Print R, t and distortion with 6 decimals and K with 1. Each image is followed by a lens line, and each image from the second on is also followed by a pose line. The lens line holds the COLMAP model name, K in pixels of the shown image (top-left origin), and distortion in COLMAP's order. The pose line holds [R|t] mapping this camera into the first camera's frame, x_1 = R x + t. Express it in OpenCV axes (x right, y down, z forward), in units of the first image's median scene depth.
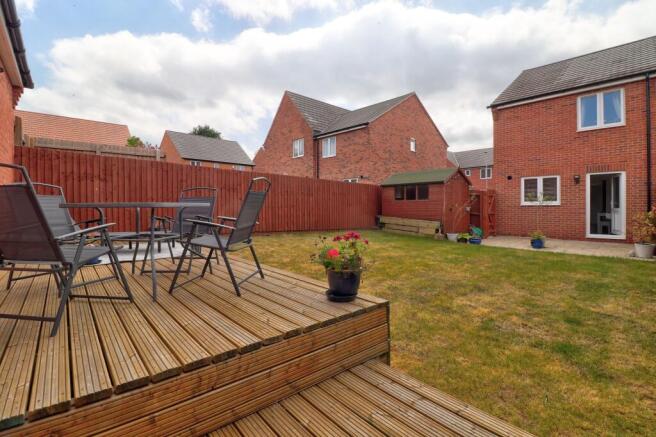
lens RADIAL K [[305.6, 0, 328.4], [0, 305.6, 209.0], [0, 0, 1]] dist [-0.019345, -0.001036]
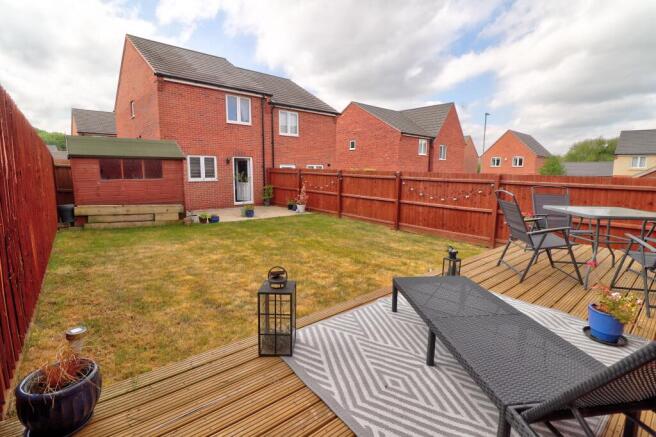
lens RADIAL K [[305.6, 0, 328.4], [0, 305.6, 209.0], [0, 0, 1]] dist [-0.019345, -0.001036]
pose [[0.037821, -0.117242, 0.992383, -0.475727], [0.003007, 0.993102, 0.117213, -0.045274], [-0.999280, -0.001449, 0.037912, 0.525400]]
